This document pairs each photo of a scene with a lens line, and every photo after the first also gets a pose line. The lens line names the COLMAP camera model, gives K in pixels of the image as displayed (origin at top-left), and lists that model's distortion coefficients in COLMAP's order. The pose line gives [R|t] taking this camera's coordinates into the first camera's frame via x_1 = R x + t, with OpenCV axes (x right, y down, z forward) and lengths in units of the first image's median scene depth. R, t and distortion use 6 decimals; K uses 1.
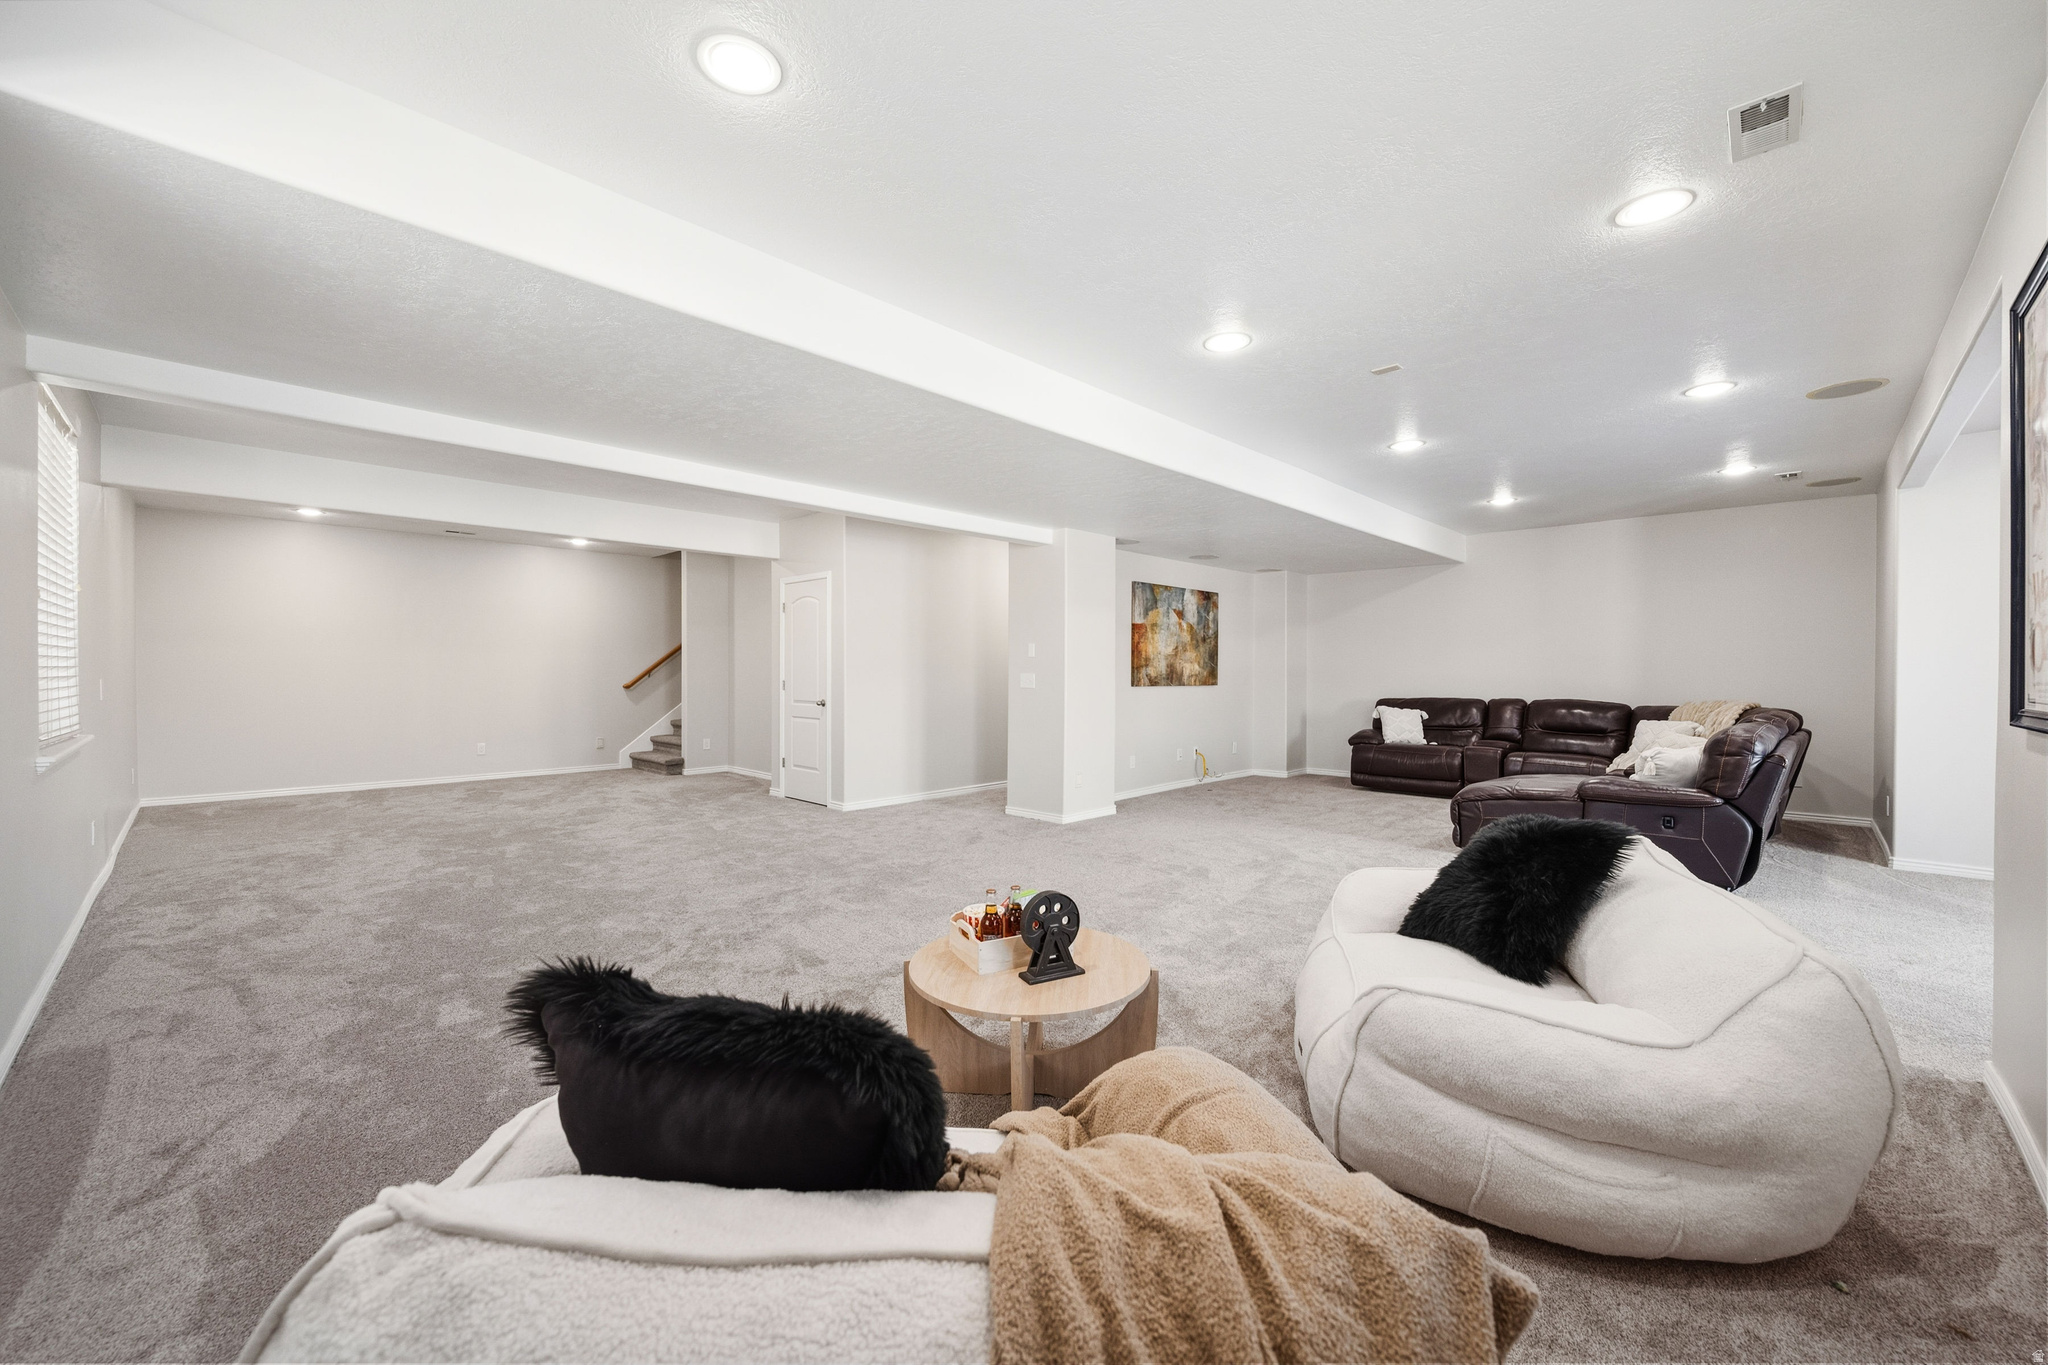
lens RADIAL K [[801.3, 0, 1024.0], [0, 801.3, 682.5], [0, 0, 1]] dist [-0.000544, 0.000300]
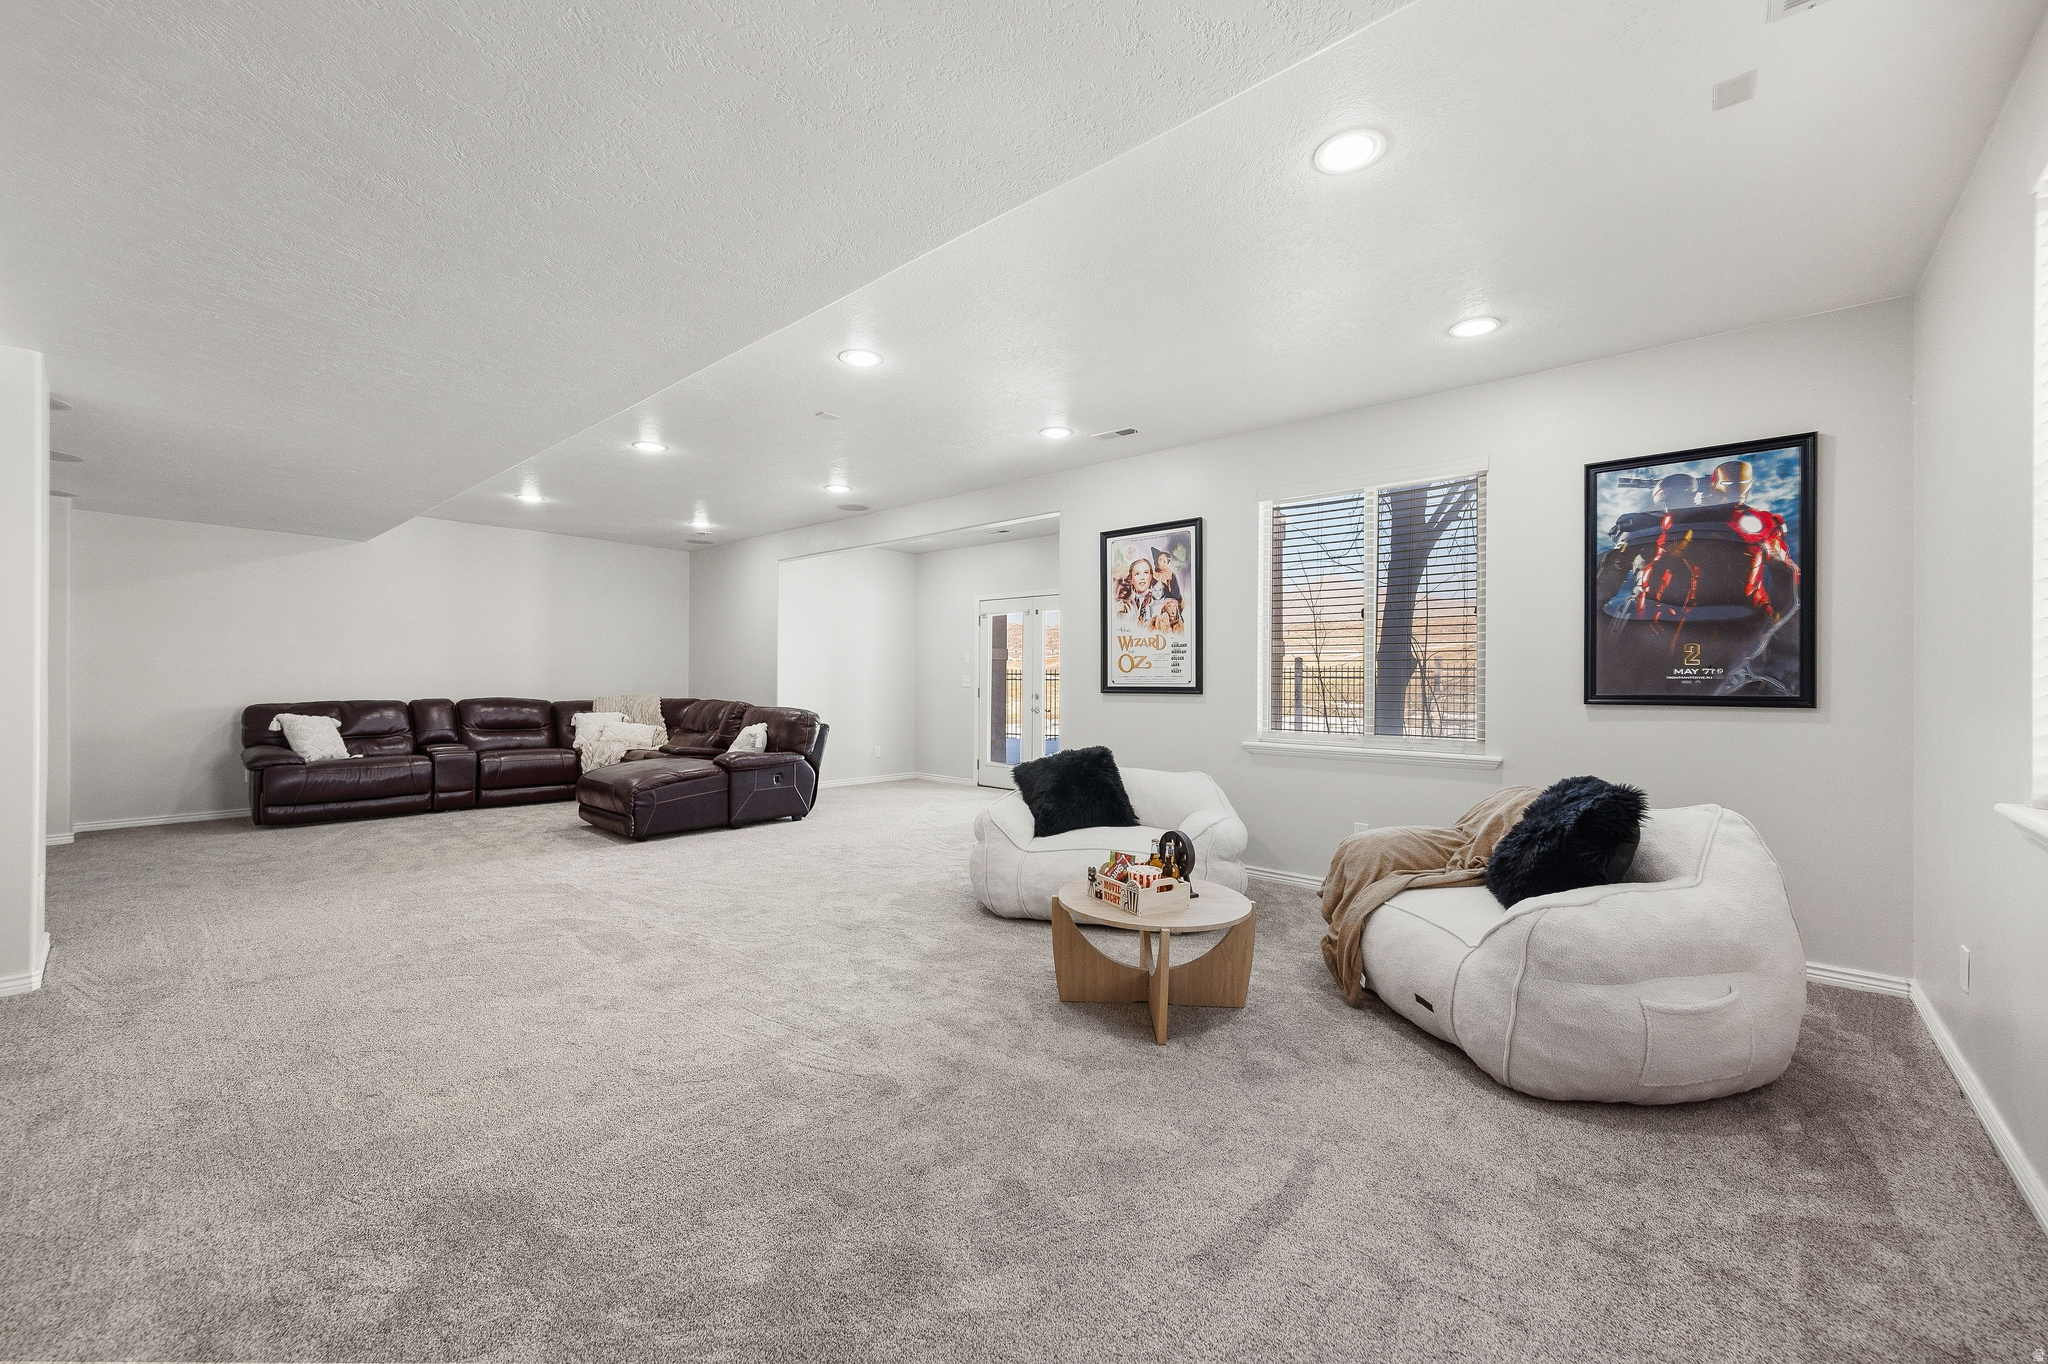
lens RADIAL K [[801.3, 0, 1024.0], [0, 801.3, 682.0], [0, 0, 1]] dist [-0.000544, 0.000300]
pose [[-0.053406, -0.003653, 0.998566, -0.389162], [0.007285, 0.999965, 0.004048, 0.001980], [-0.998546, 0.007491, -0.053378, 0.400559]]
